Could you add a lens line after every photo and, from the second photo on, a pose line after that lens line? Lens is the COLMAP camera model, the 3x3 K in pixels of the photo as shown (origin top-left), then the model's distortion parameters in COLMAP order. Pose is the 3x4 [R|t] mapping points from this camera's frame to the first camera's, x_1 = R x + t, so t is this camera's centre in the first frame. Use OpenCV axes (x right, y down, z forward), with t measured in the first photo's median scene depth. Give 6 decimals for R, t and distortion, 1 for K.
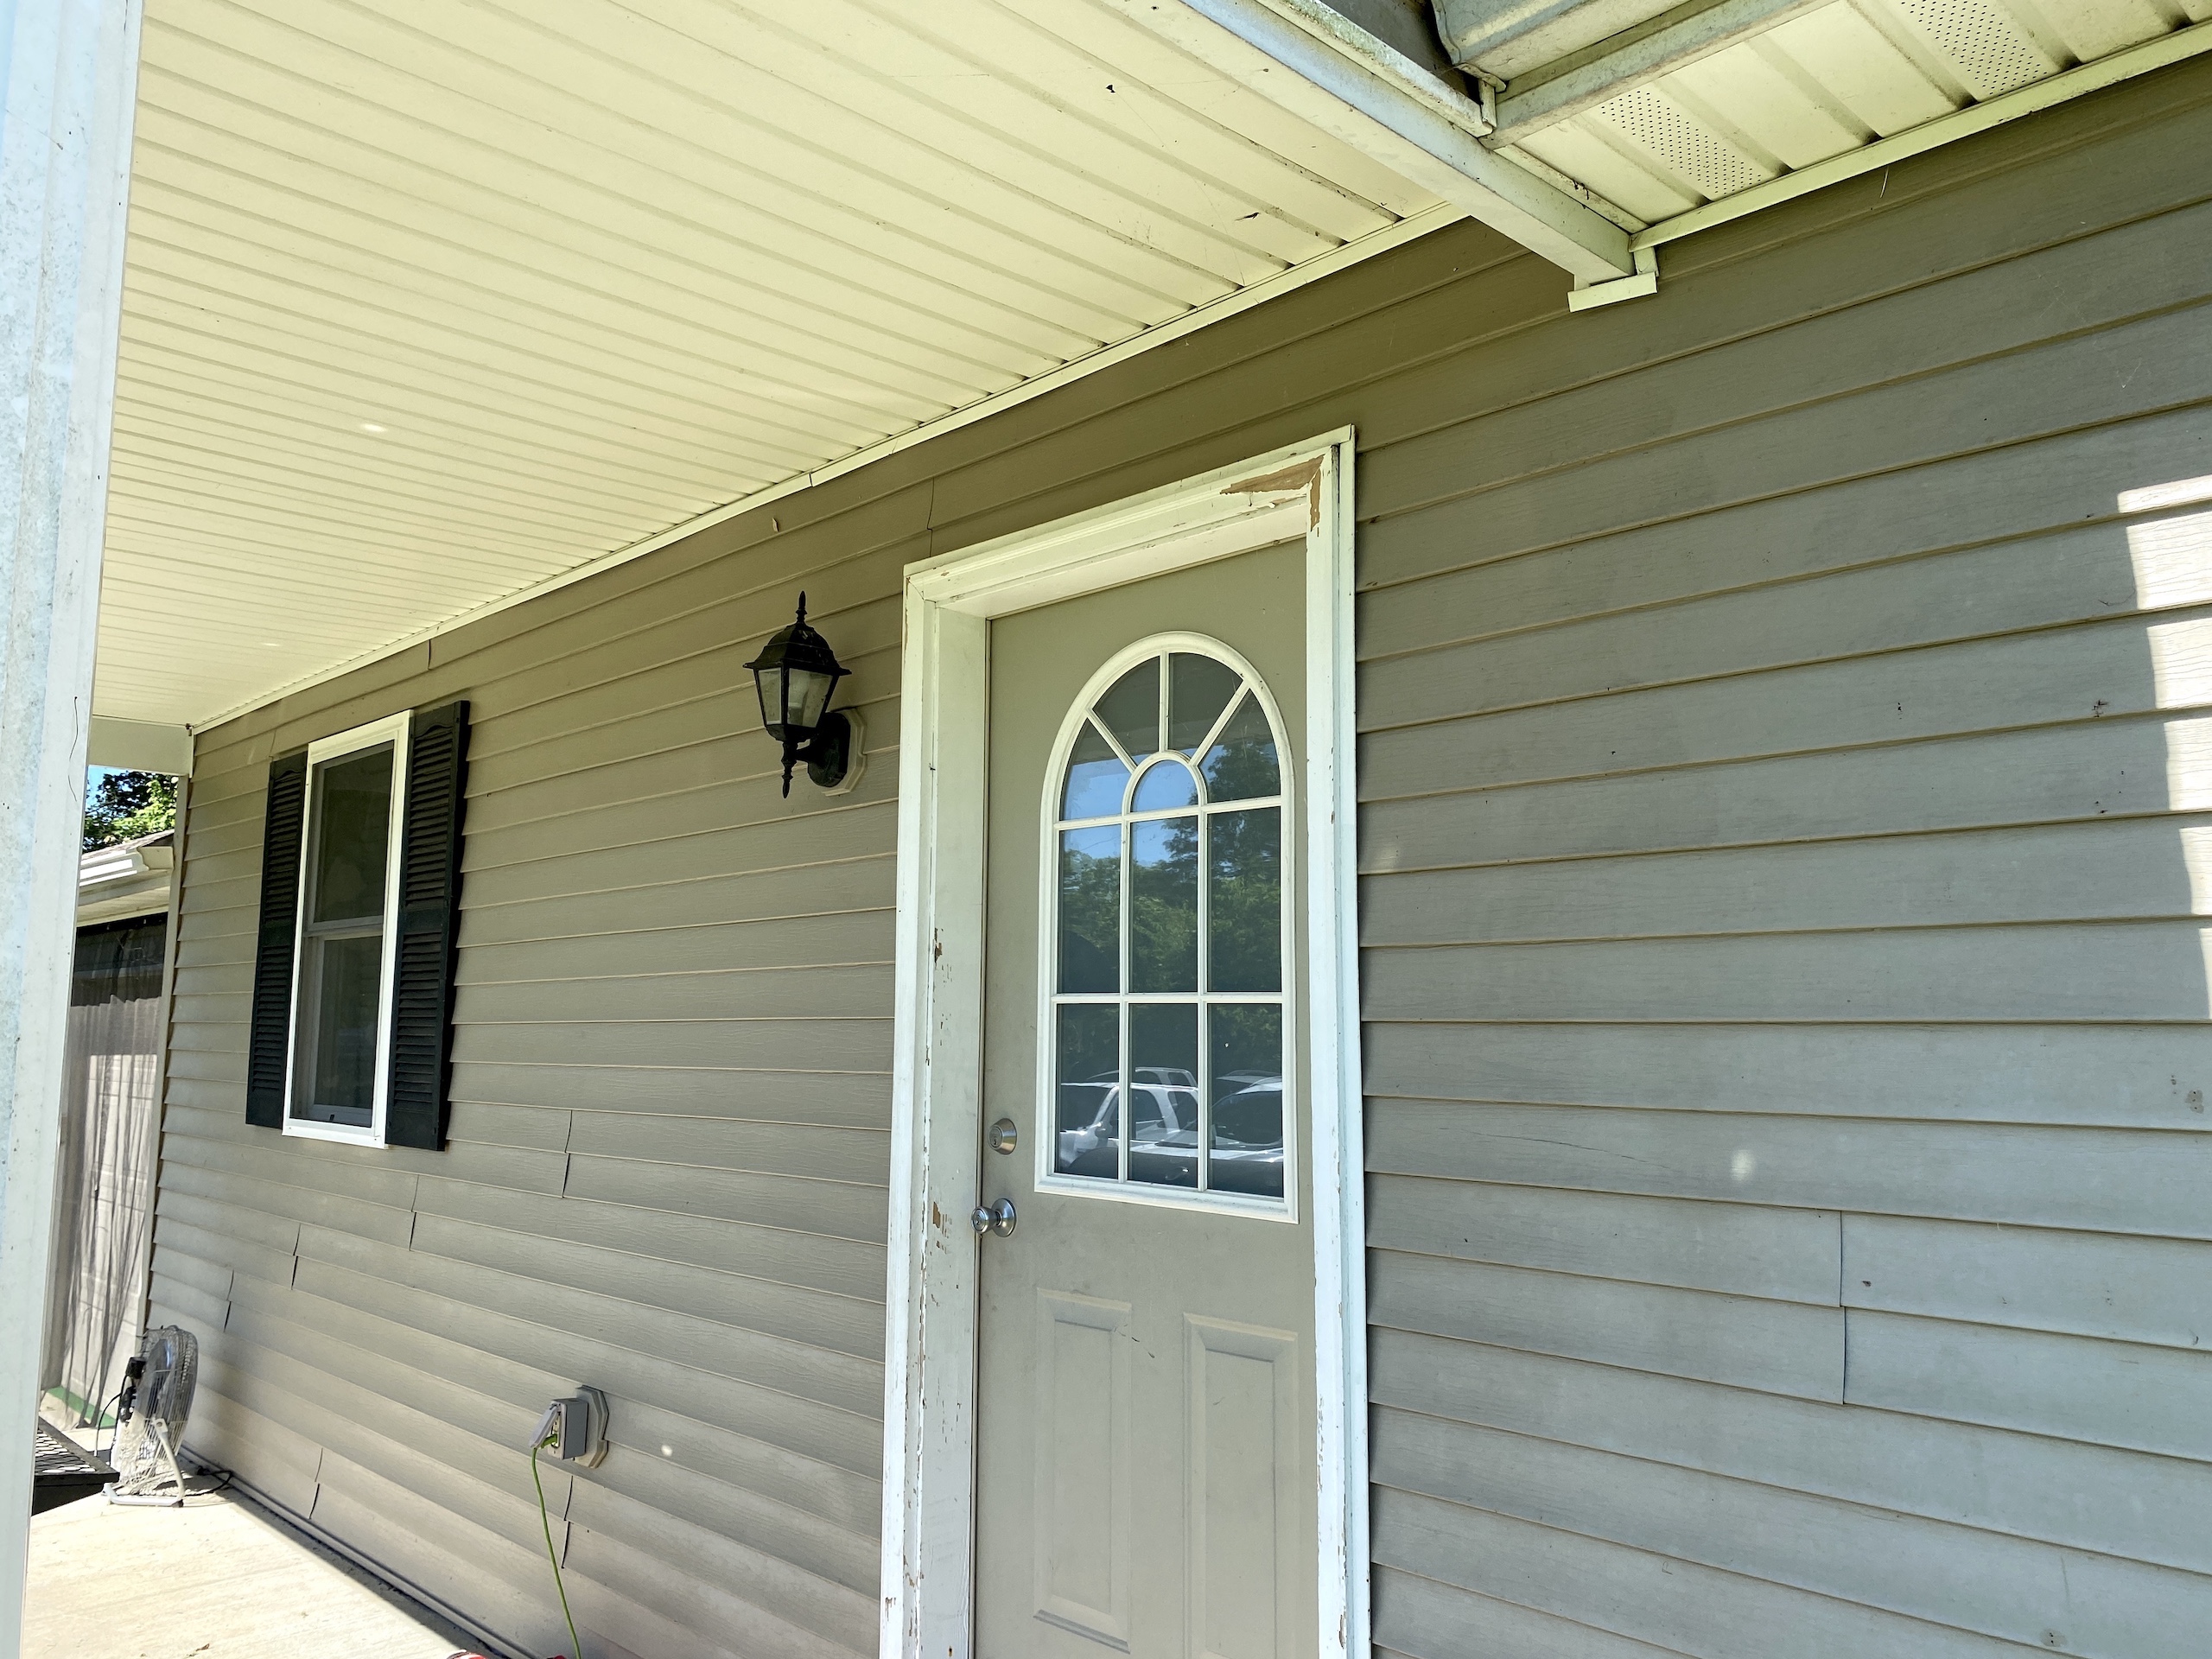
lens RADIAL K [[1686.6, 0, 1115.0], [0, 1686.6, 825.6], [0, 0, 1]] dist [-0.001927, -0.003445]
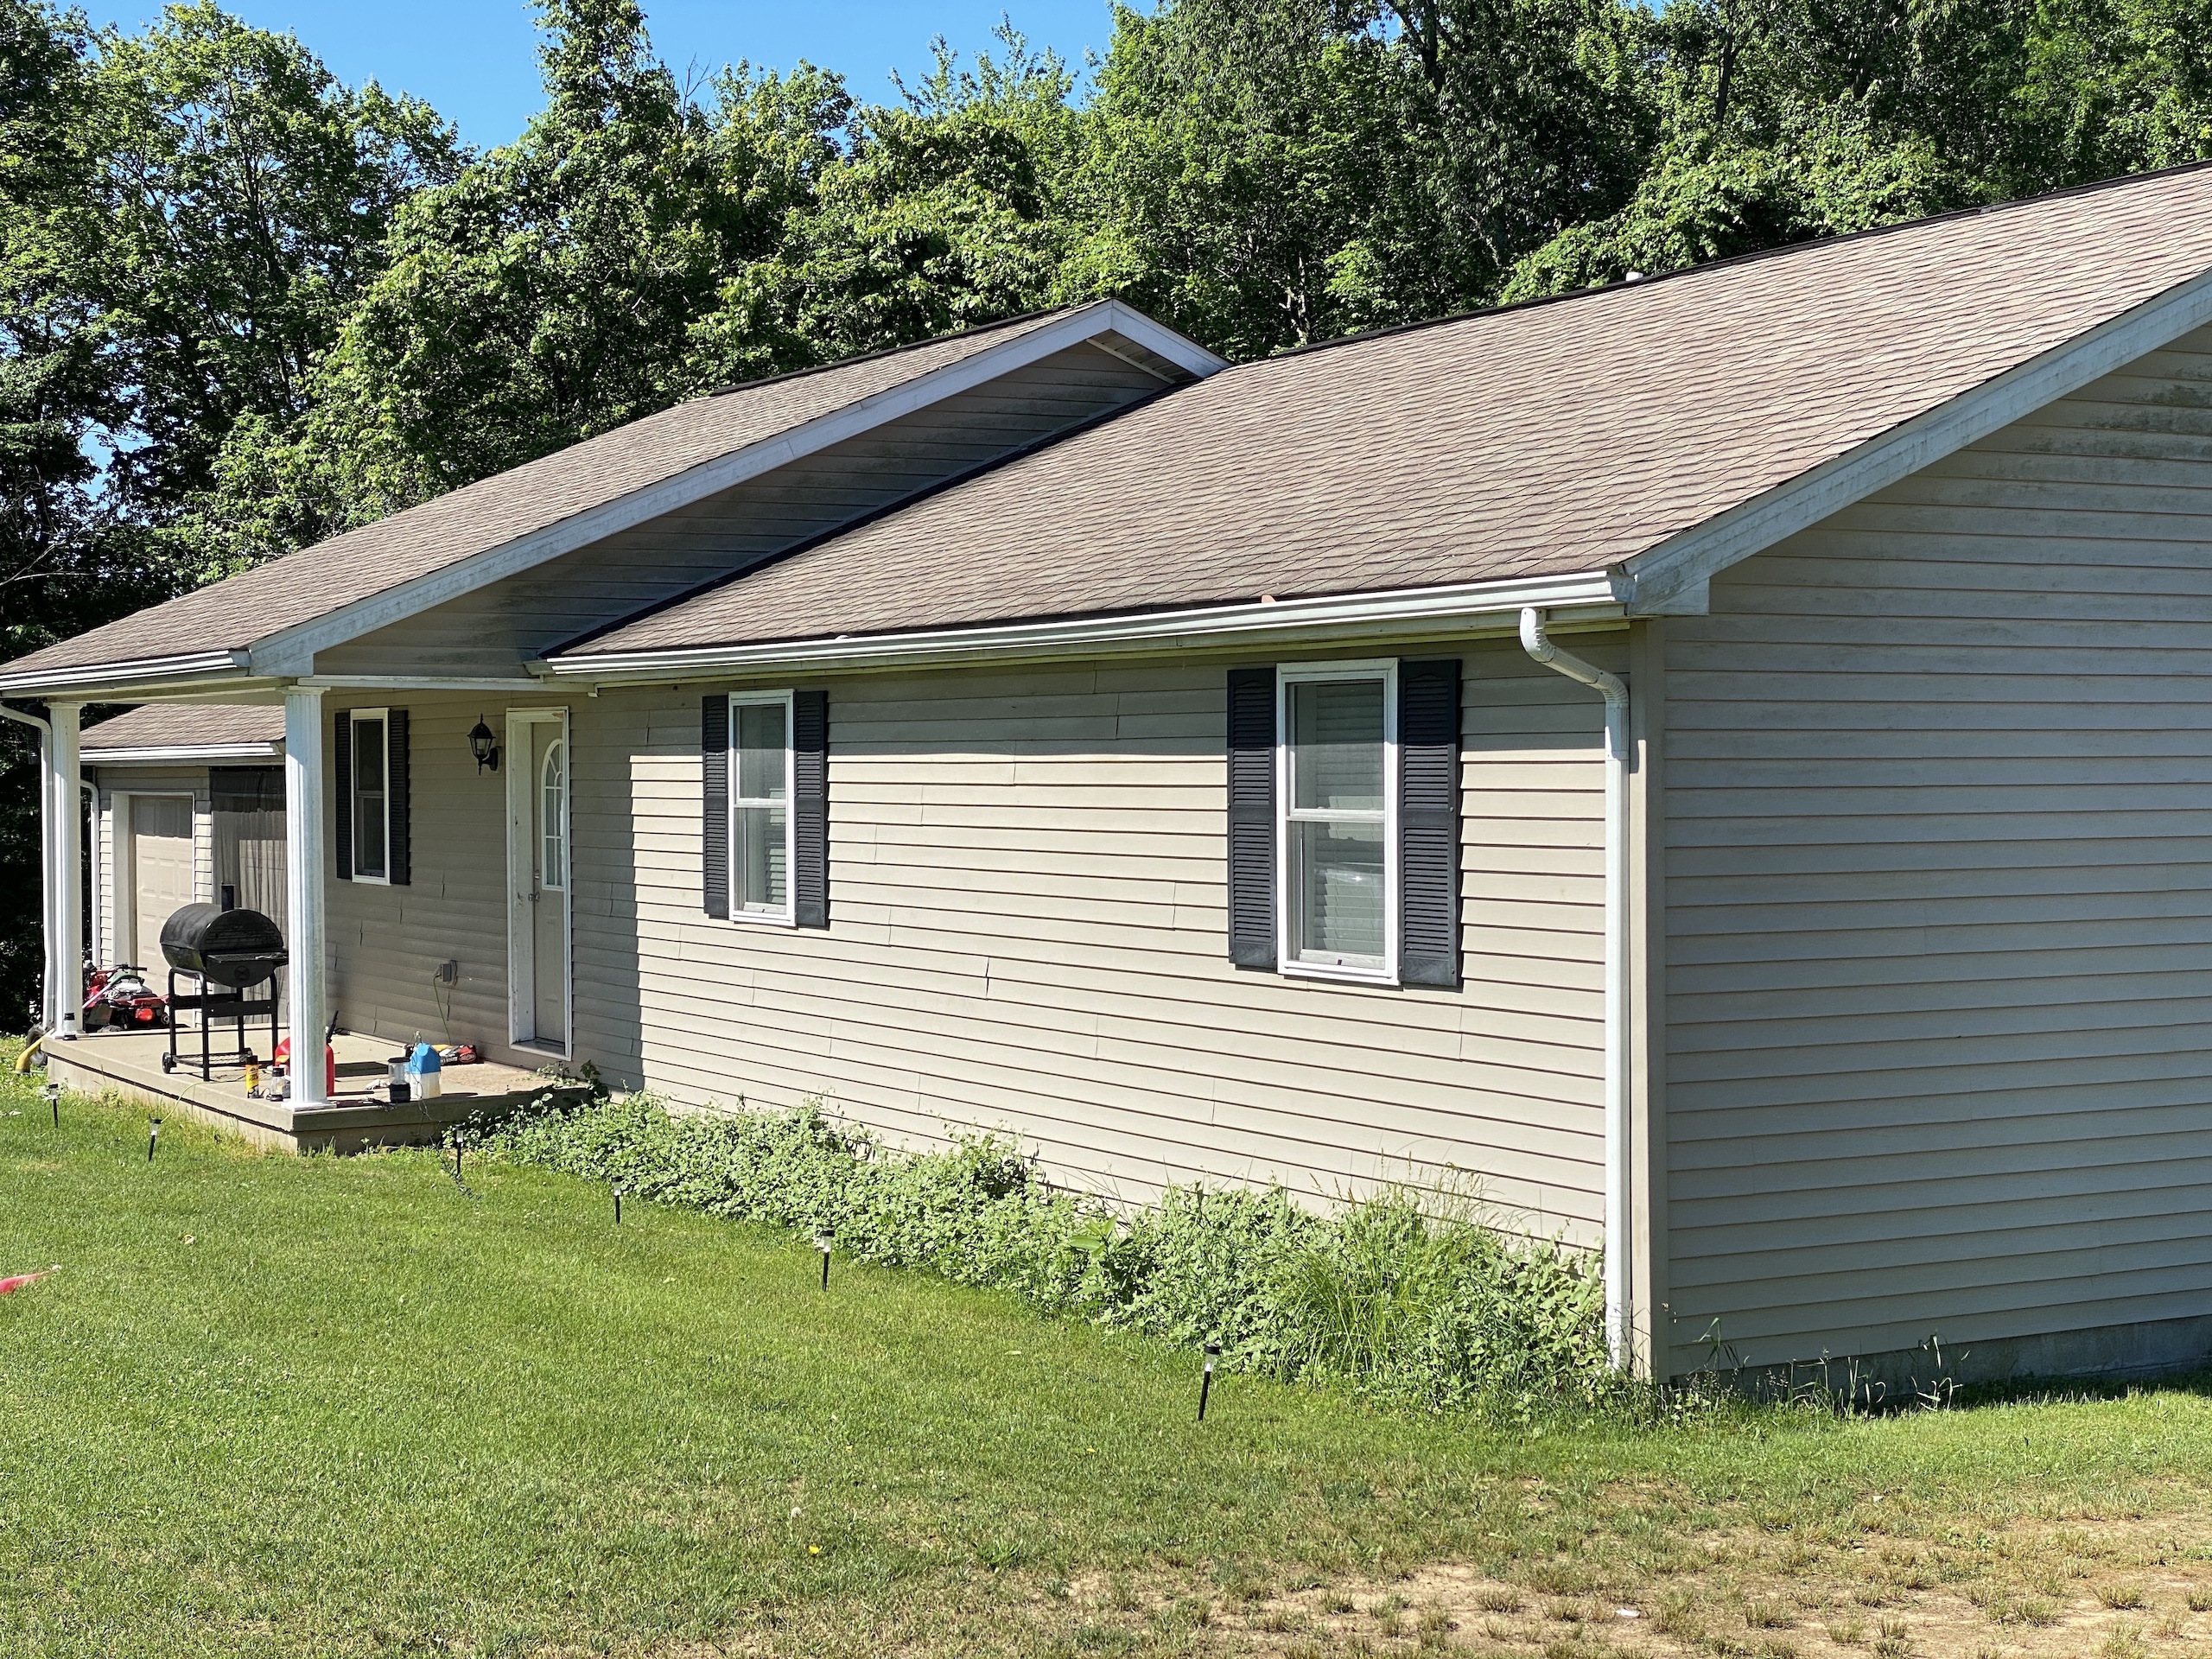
lens RADIAL K [[3350.4, 0, 1103.9], [0, 3350.4, 830.2], [0, 0, 1]] dist [-0.006066, 0.000000]
pose [[0.971521, -0.006335, -0.236869, 1.774886], [0.039876, 0.989757, 0.137081, -0.529136], [0.233574, -0.142622, 0.961822, -3.522980]]
